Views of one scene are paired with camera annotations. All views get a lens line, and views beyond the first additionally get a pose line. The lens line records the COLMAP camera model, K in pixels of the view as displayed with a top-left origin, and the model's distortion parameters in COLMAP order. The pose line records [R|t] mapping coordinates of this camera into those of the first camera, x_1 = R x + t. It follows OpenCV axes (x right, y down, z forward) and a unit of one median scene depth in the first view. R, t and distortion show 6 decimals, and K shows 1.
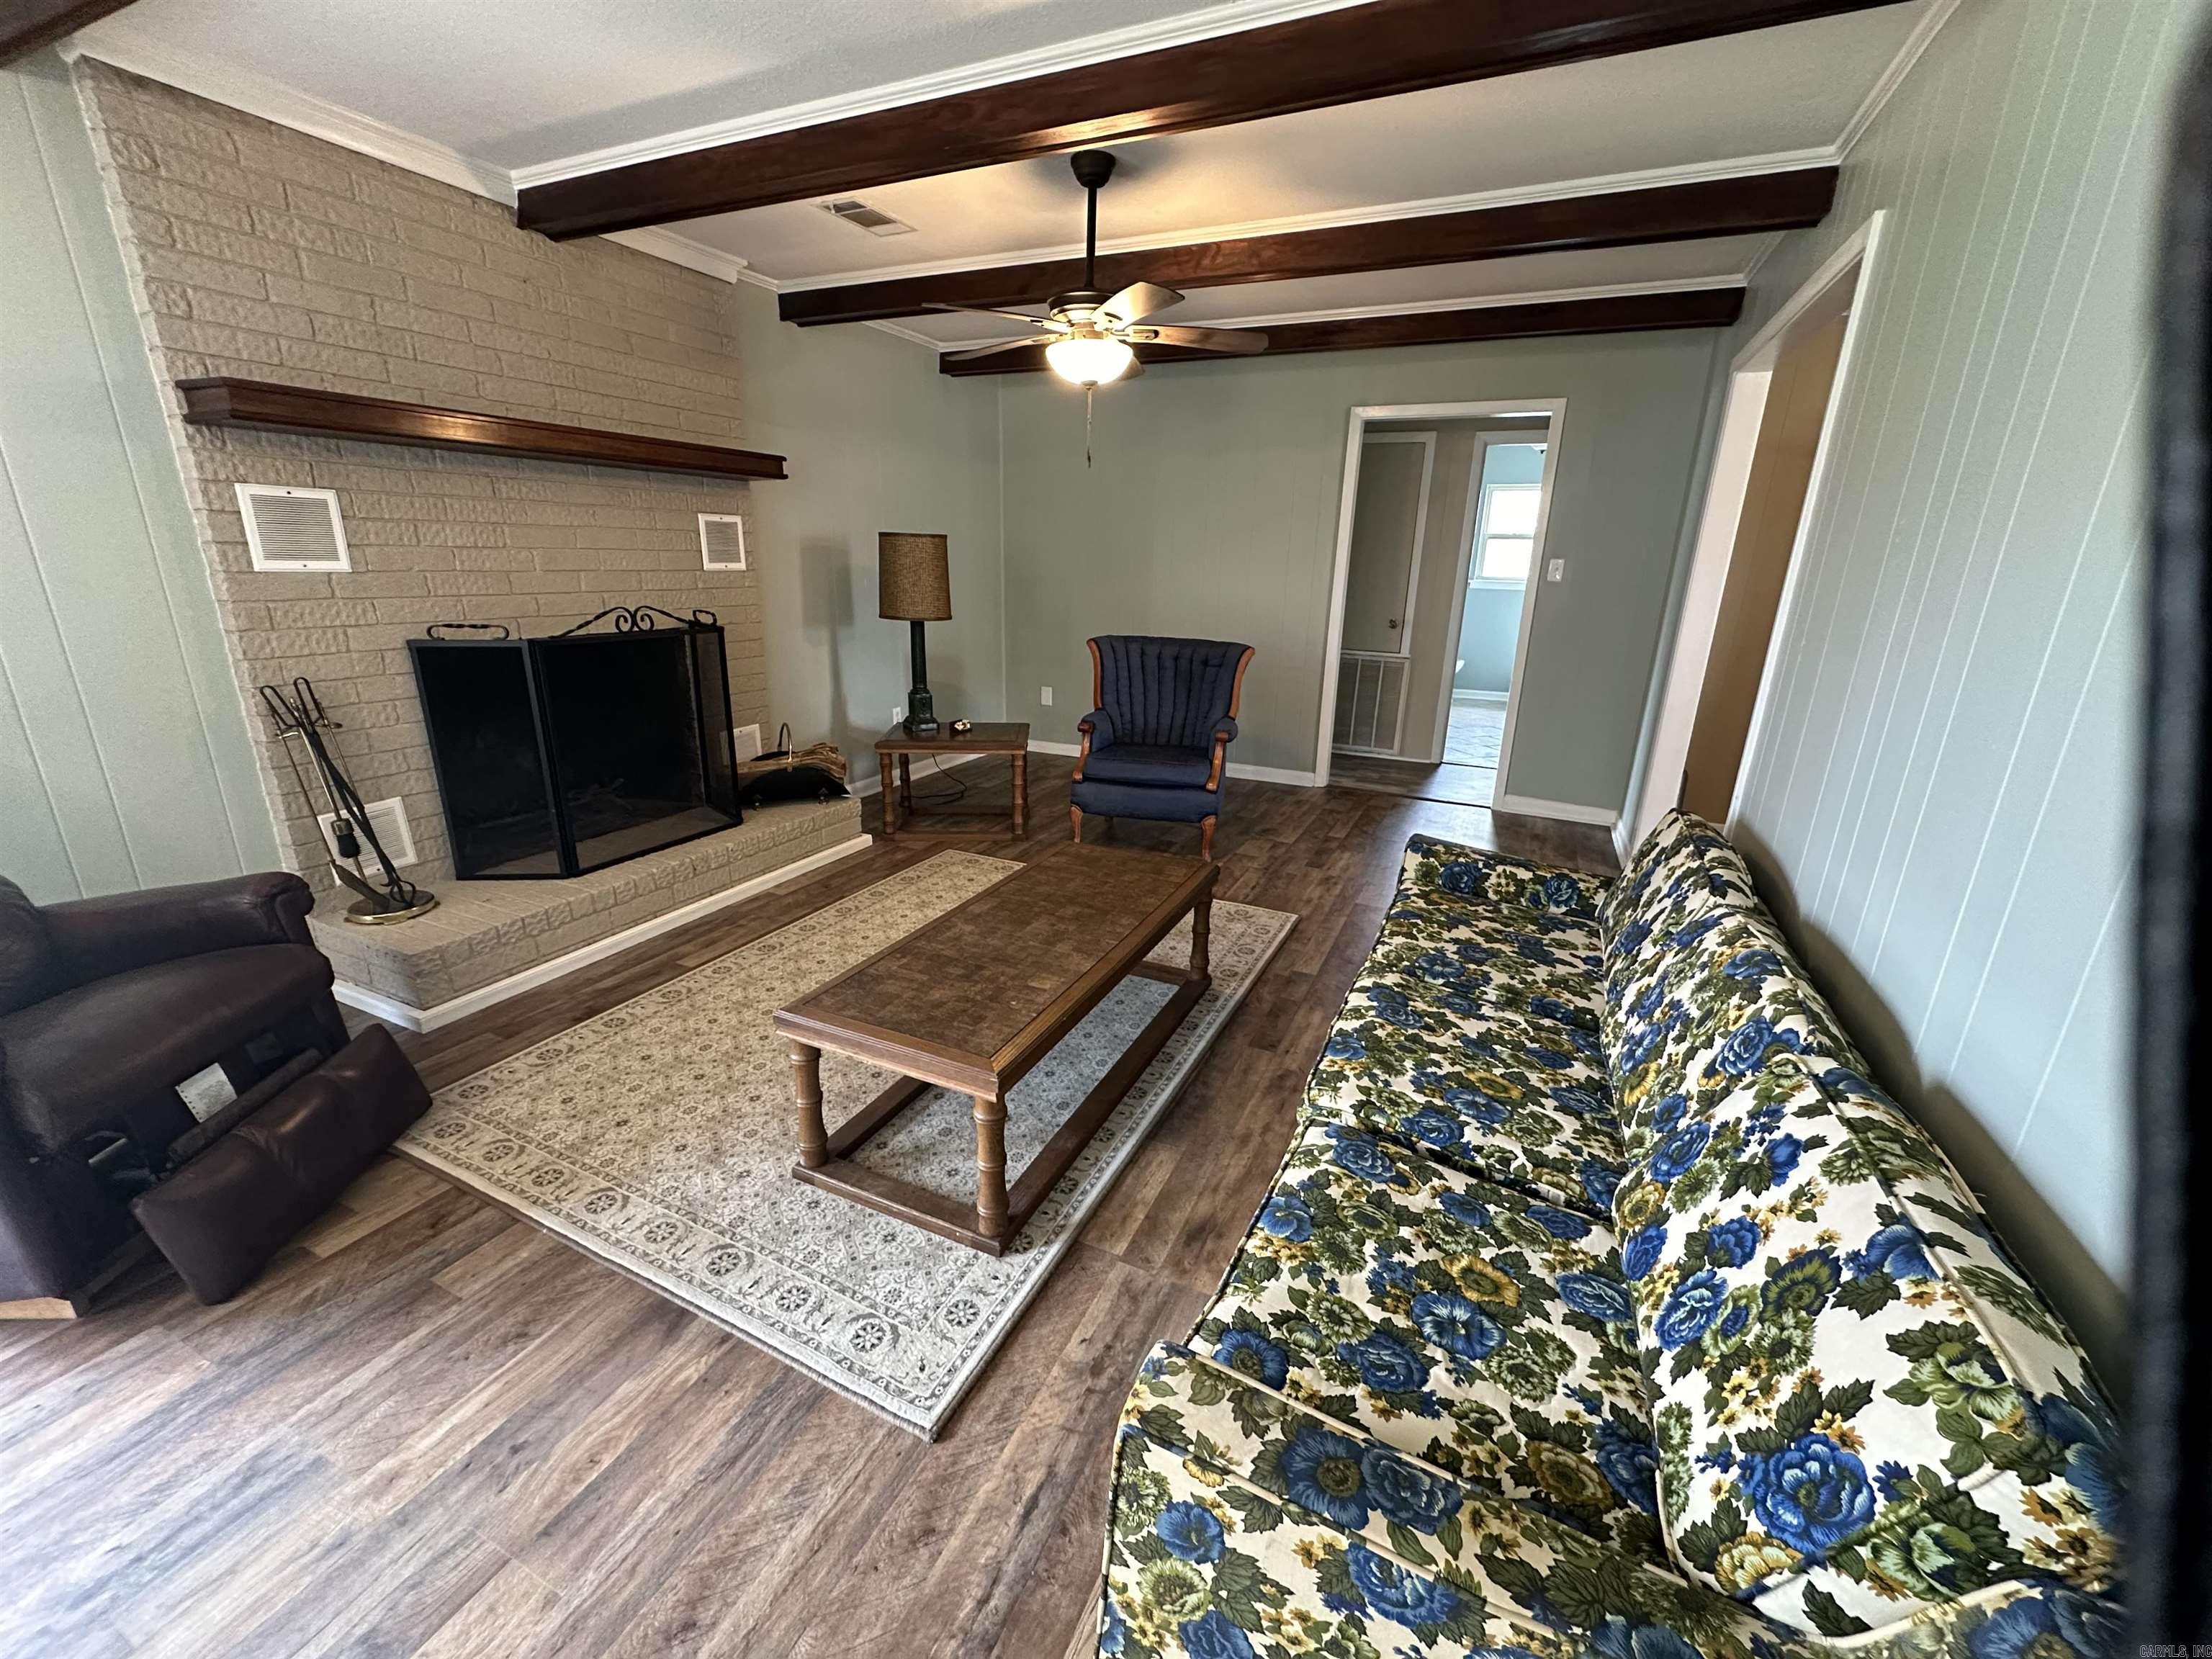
lens RADIAL K [[879.8, 0, 1106.1], [0, 879.8, 822.9], [0, 0, 1]] dist [-0.000694, -0.000253]
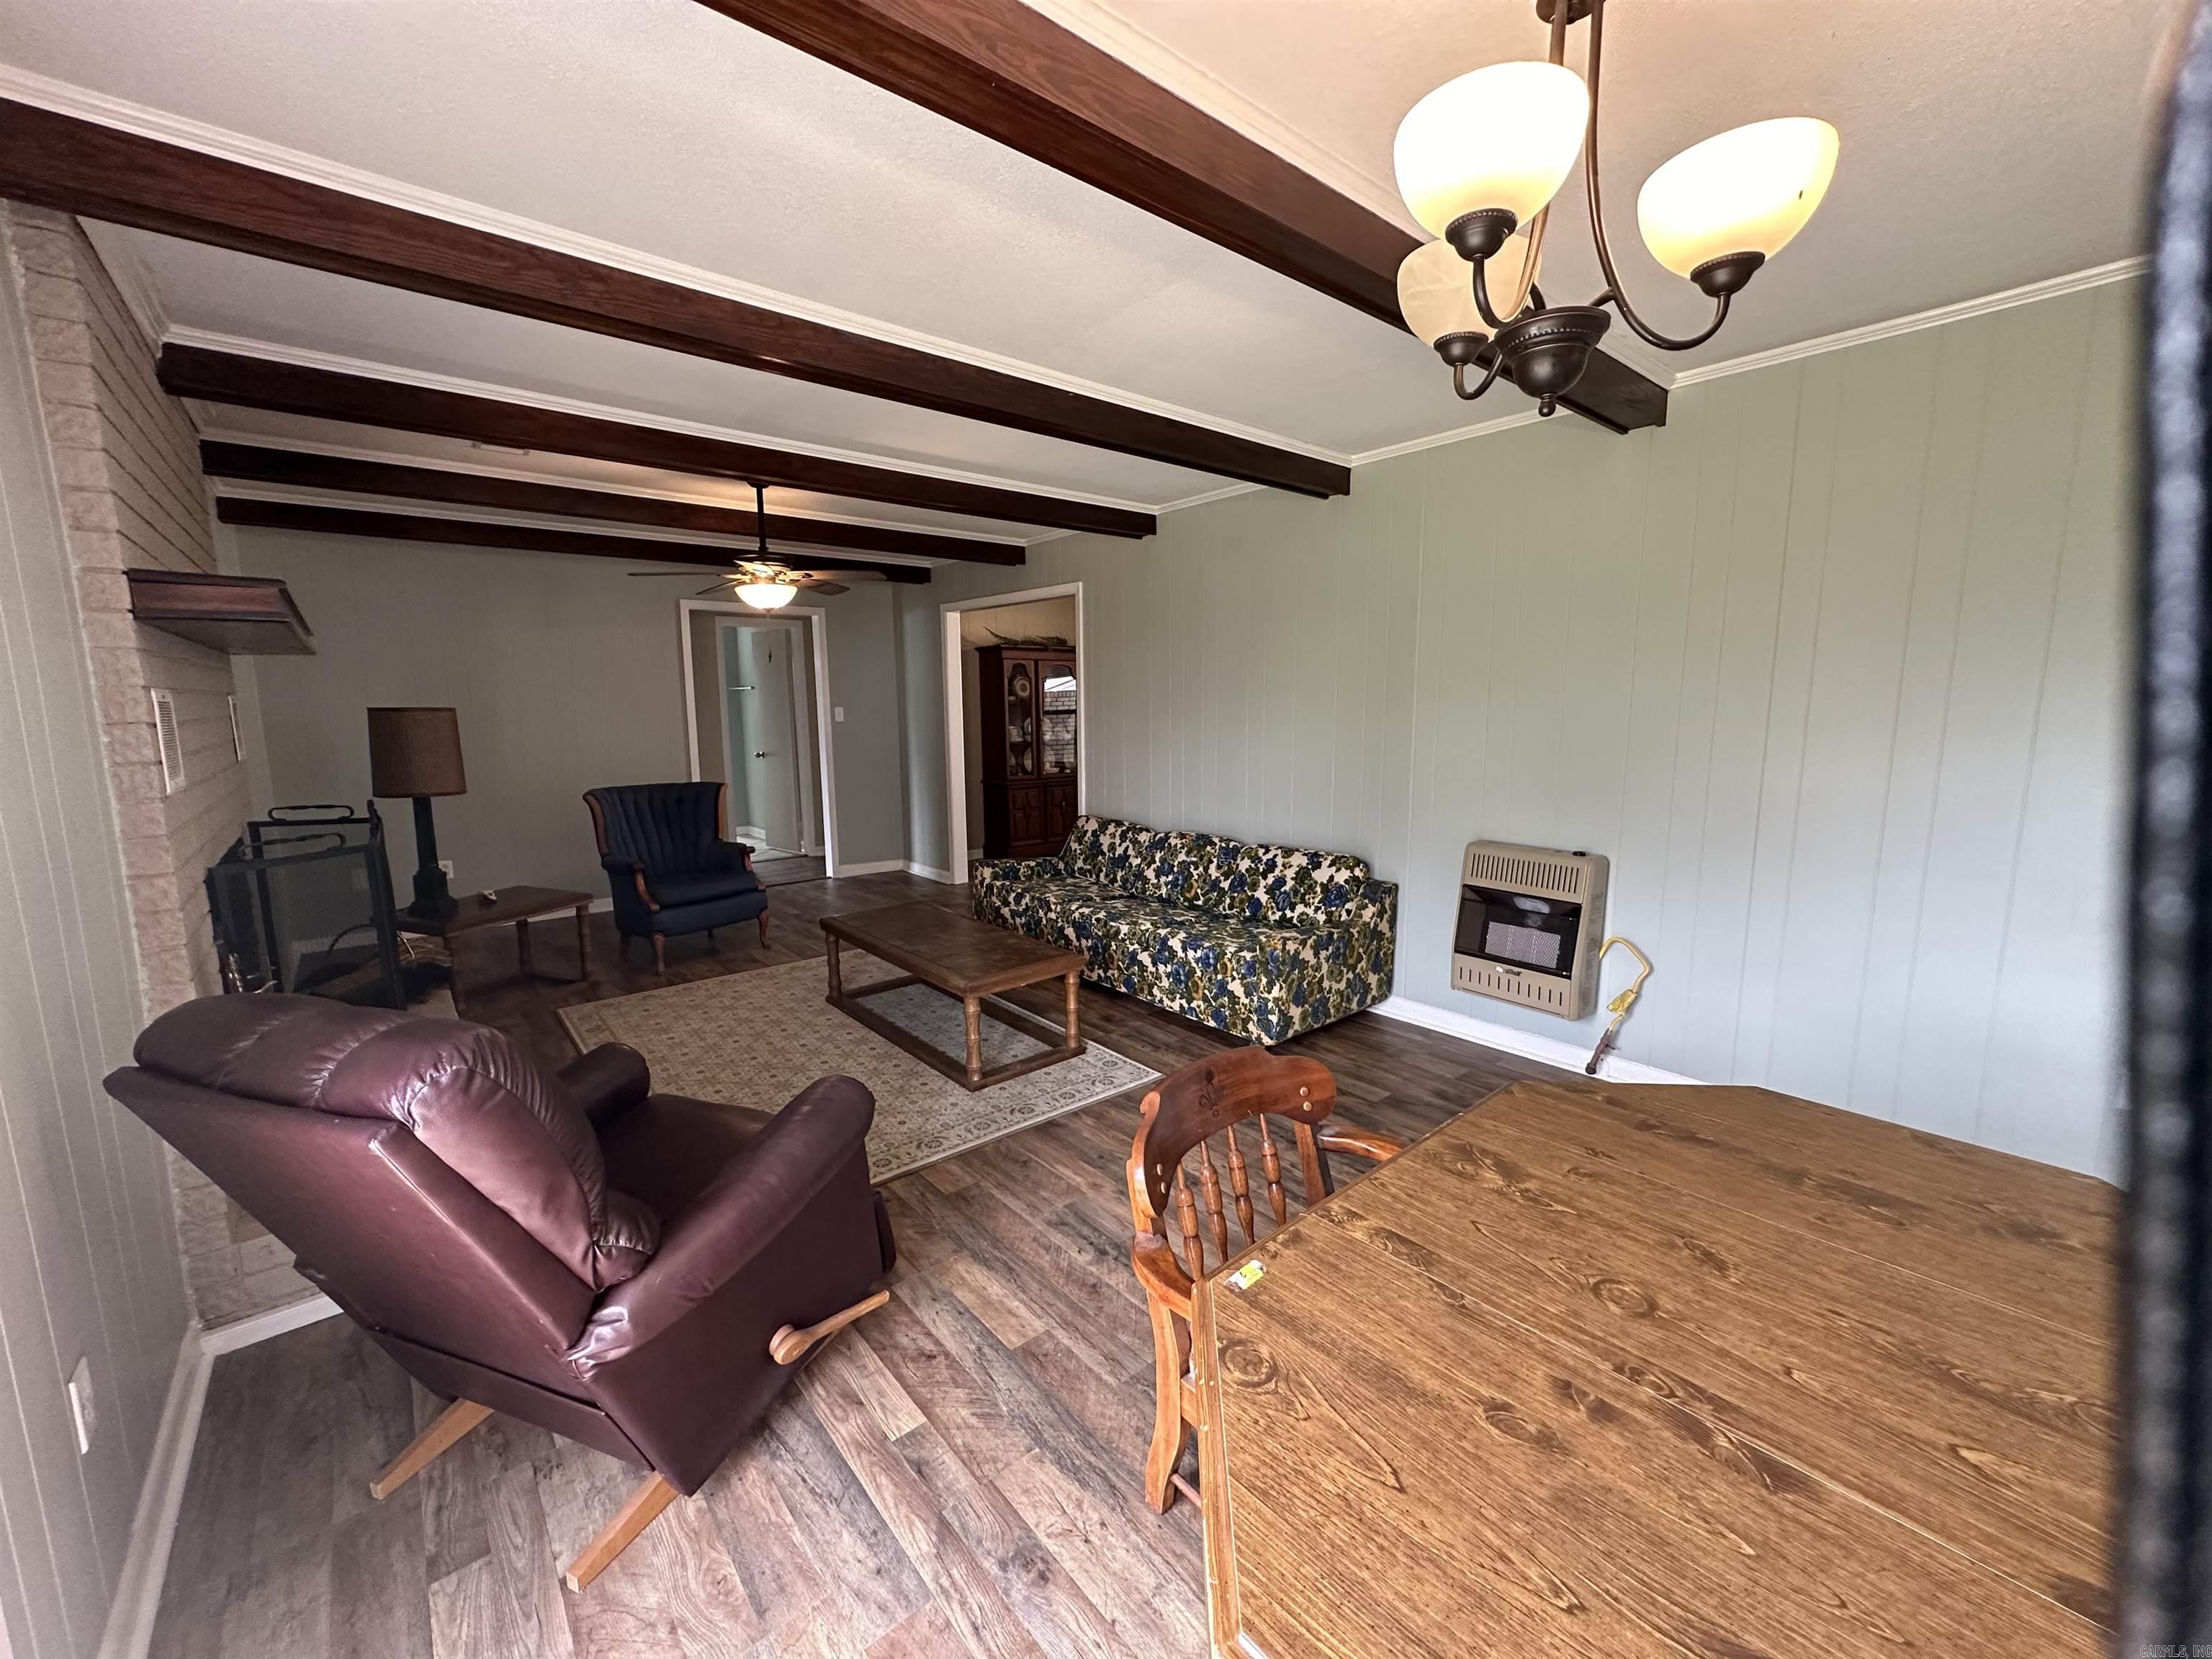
lens RADIAL K [[879.8, 0, 1092.8], [0, 879.8, 830.8], [0, 0, 1]] dist [-0.000694, -0.000253]
pose [[0.426399, -0.161955, 0.889918, -1.759593], [0.280168, 0.959104, 0.040306, -0.078456], [-0.860052, 0.232141, 0.454336, -0.070354]]
